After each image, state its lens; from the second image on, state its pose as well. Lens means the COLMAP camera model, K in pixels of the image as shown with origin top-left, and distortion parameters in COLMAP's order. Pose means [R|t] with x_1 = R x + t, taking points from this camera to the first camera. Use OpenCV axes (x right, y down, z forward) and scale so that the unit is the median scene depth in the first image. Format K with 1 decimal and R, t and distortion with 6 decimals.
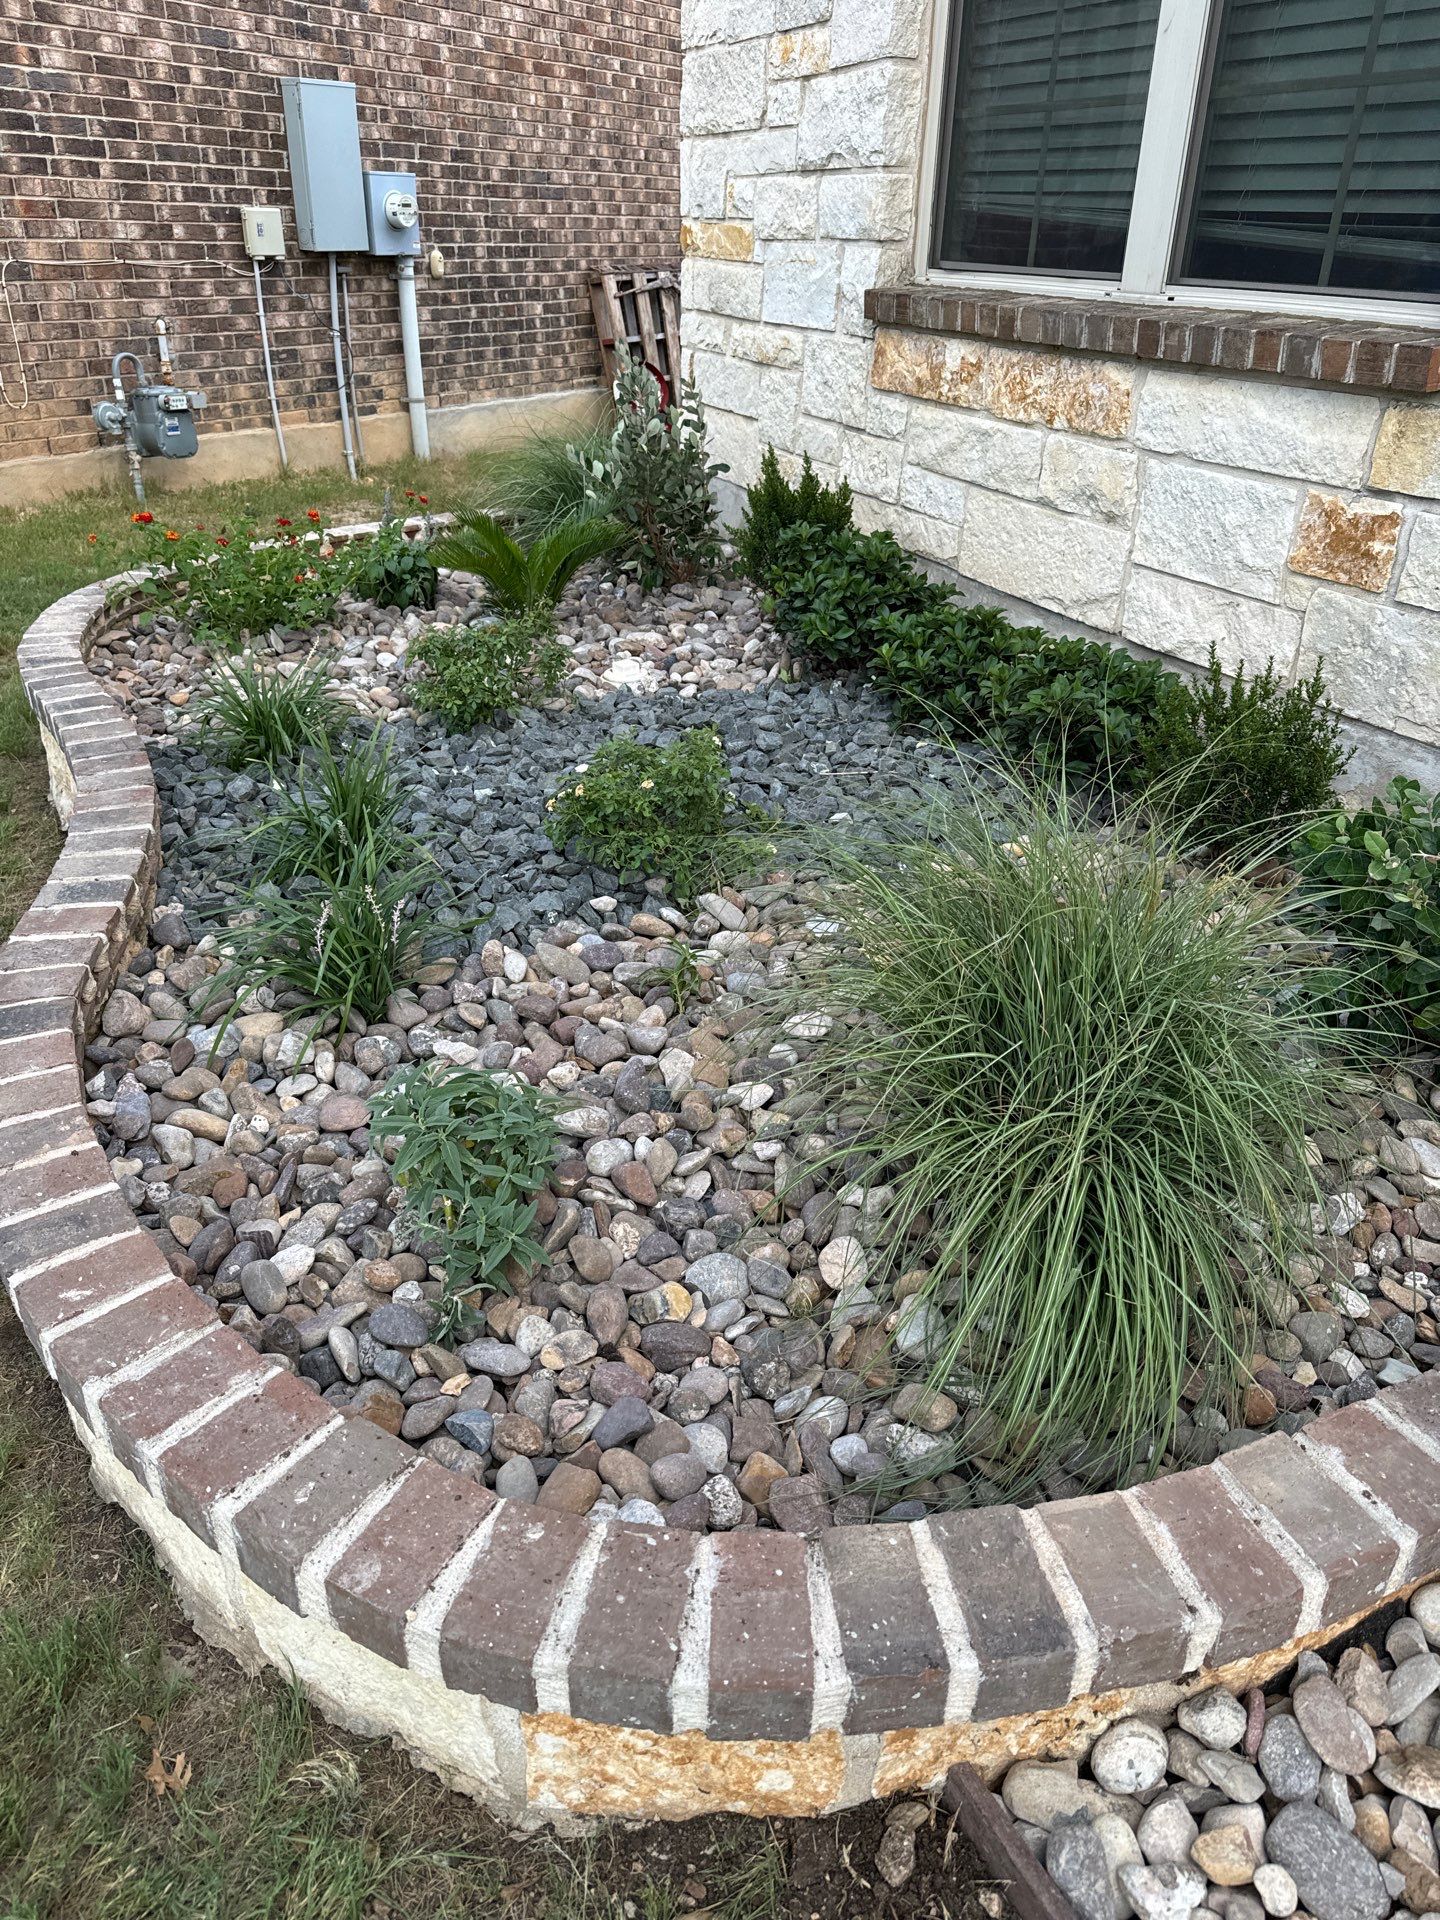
lens RADIAL K [[1355.0, 0, 728.9], [0, 1355.0, 966.6], [0, 0, 1]] dist [0.008267, -0.009409]
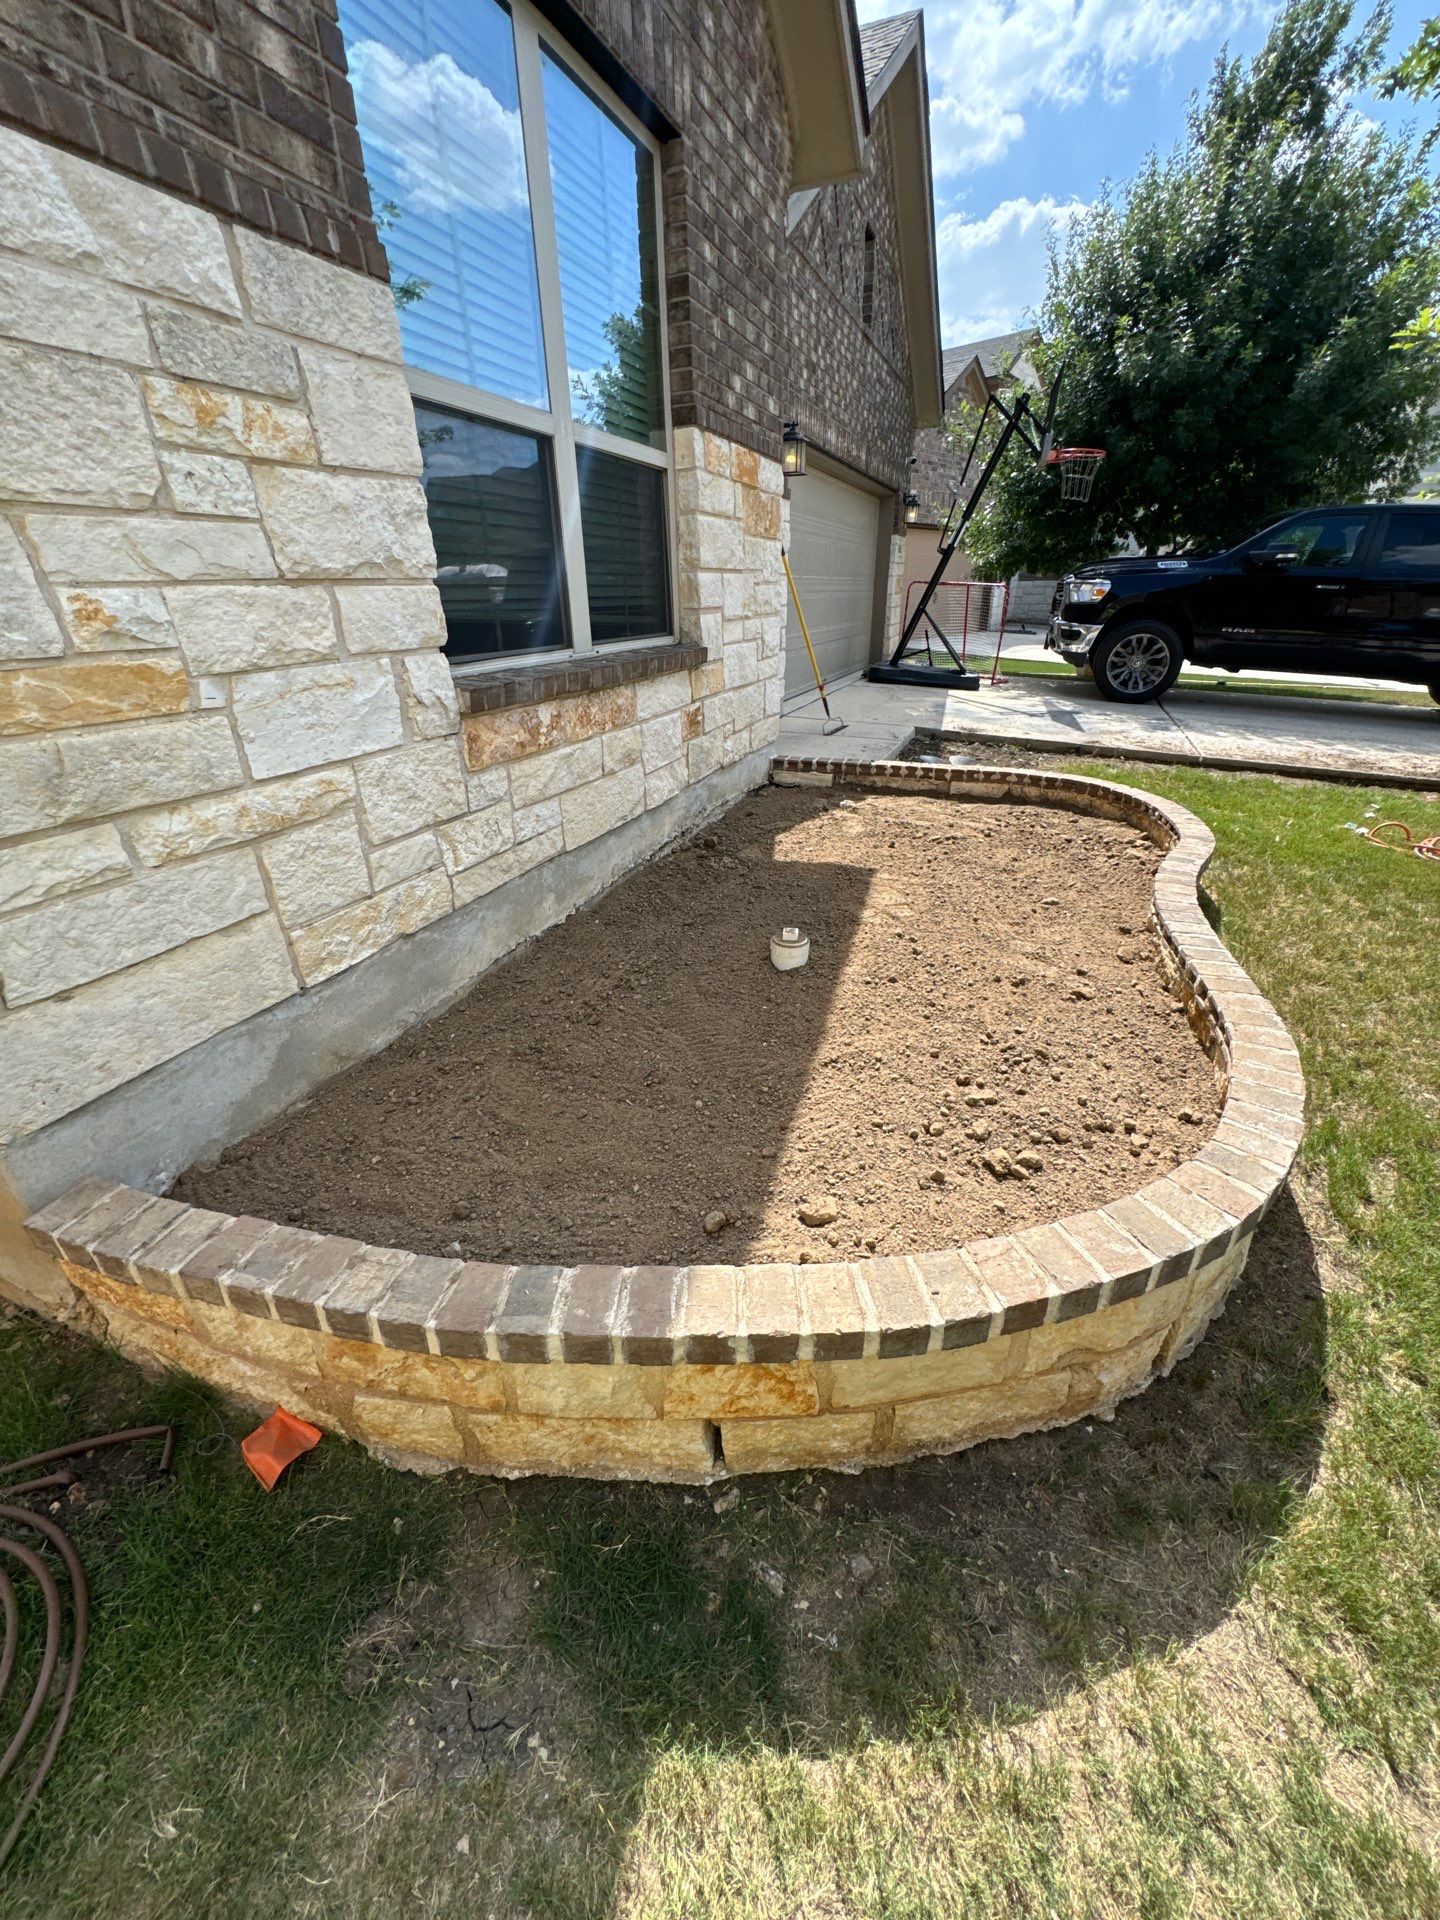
lens RADIAL K [[761.2, 0, 721.0], [0, 761.2, 960.1], [0, 0, 1]] dist [-0.002515, 0.000352]
pose [[-0.675101, -0.325669, 0.661951, -0.516843], [0.363139, 0.634351, 0.682443, -0.714641], [-0.642160, 0.701098, -0.309988, 1.231102]]
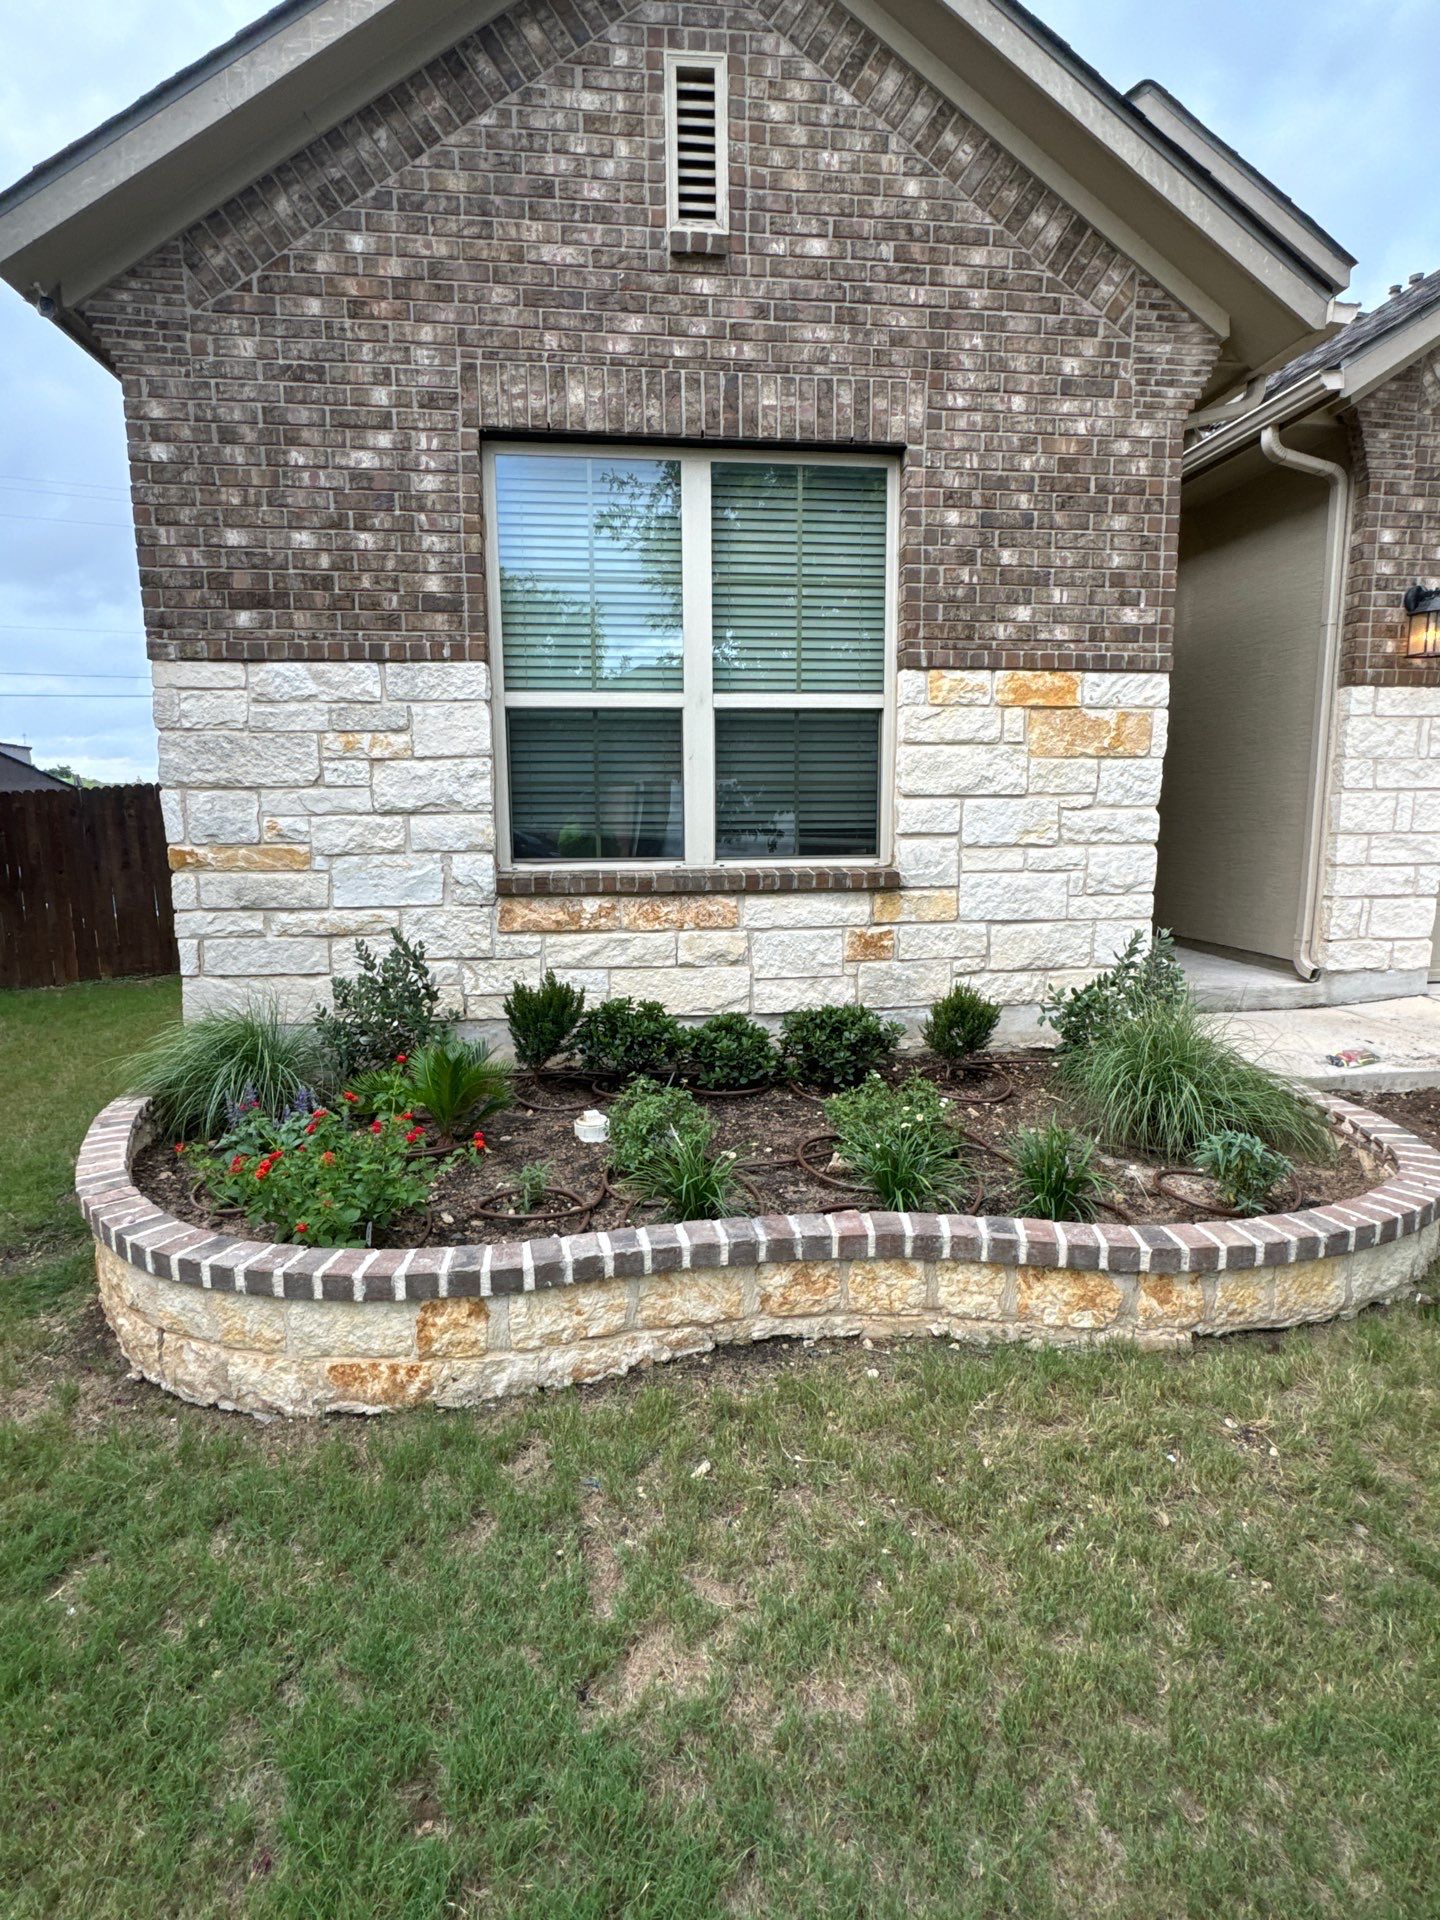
lens RADIAL K [[971.7, 0, 716.3], [0, 971.7, 967.9], [0, 0, 1]] dist [-0.003171, 0.000042]
pose [[0.322679, -0.169221, 0.931259, -0.931436], [0.469789, 0.882776, -0.002369, -0.281818], [-0.821691, 0.438260, 0.364351, 0.414055]]
